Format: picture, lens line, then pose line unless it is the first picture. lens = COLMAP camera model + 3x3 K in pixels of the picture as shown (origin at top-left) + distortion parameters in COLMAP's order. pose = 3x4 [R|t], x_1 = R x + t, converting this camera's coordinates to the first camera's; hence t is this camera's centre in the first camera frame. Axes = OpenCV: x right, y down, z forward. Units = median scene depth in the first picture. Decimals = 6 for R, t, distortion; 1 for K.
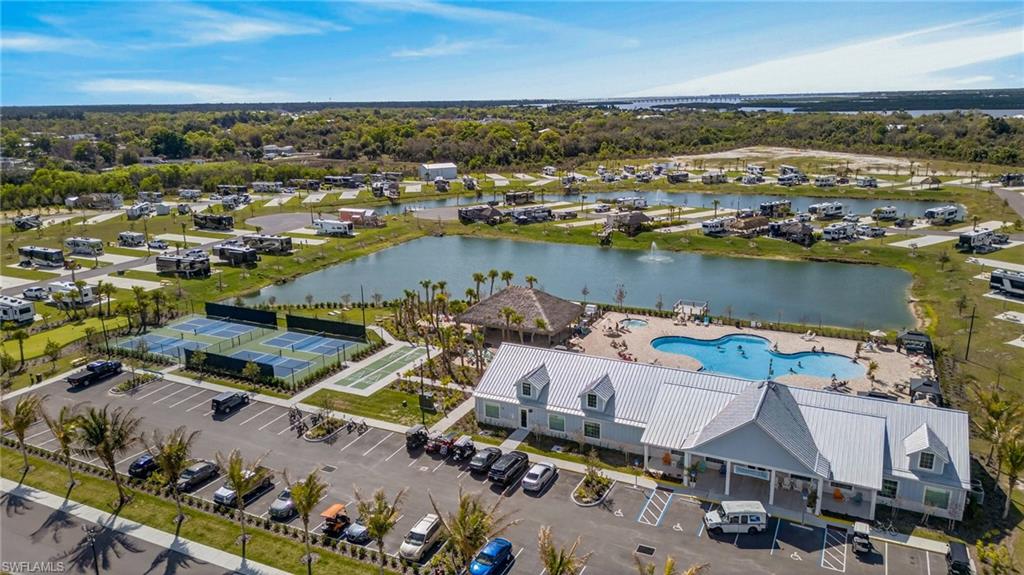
lens RADIAL K [[724.0, 0, 514.4], [0, 724.0, 285.6], [0, 0, 1]] dist [0.051949, -0.031268]
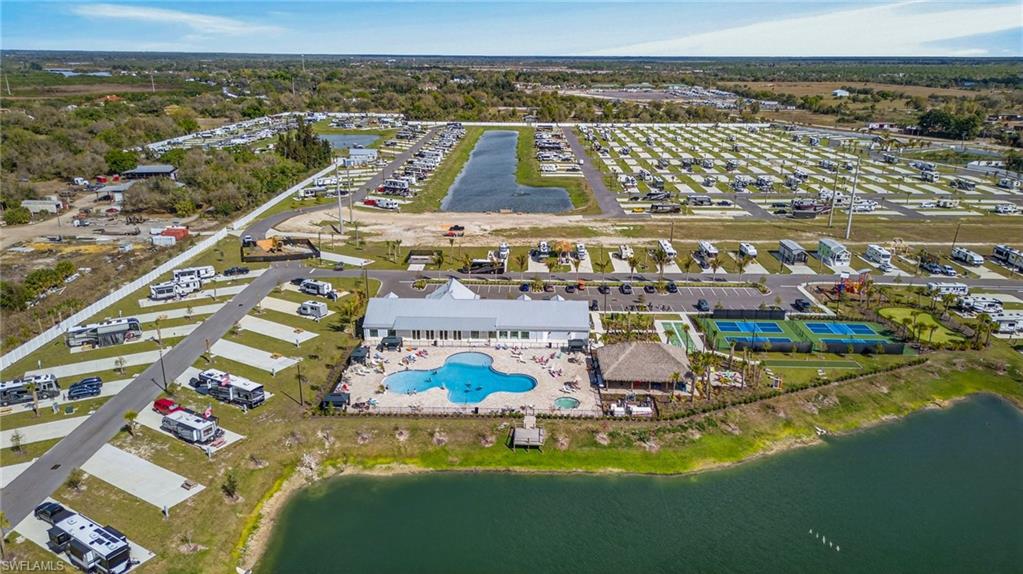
lens RADIAL K [[723.3, 0, 516.9], [0, 723.3, 288.8], [0, 0, 1]] dist [0.051949, -0.031268]
pose [[-0.910448, 0.137835, -0.389982, 0.701199], [-0.095410, 0.847432, 0.522260, -0.722606], [0.402469, 0.512699, -0.758392, 1.896506]]
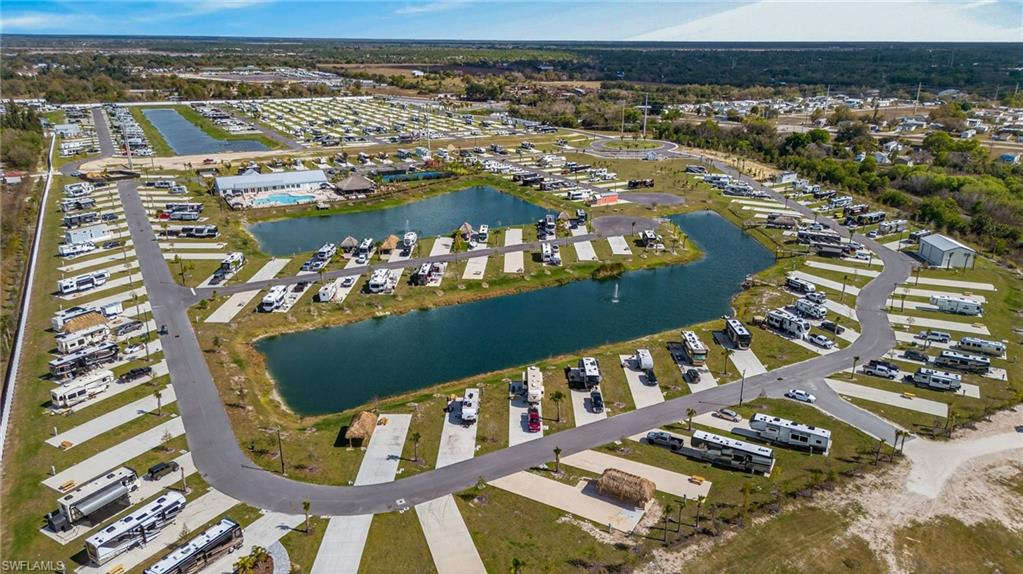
lens RADIAL K [[723.3, 0, 512.7], [0, 723.3, 287.3], [0, 0, 1]] dist [0.051949, -0.031268]
pose [[-0.579341, 0.276781, -0.766653, 2.185095], [-0.203428, 0.861715, 0.464827, -1.197762], [0.789292, 0.425252, -0.442922, 3.228175]]
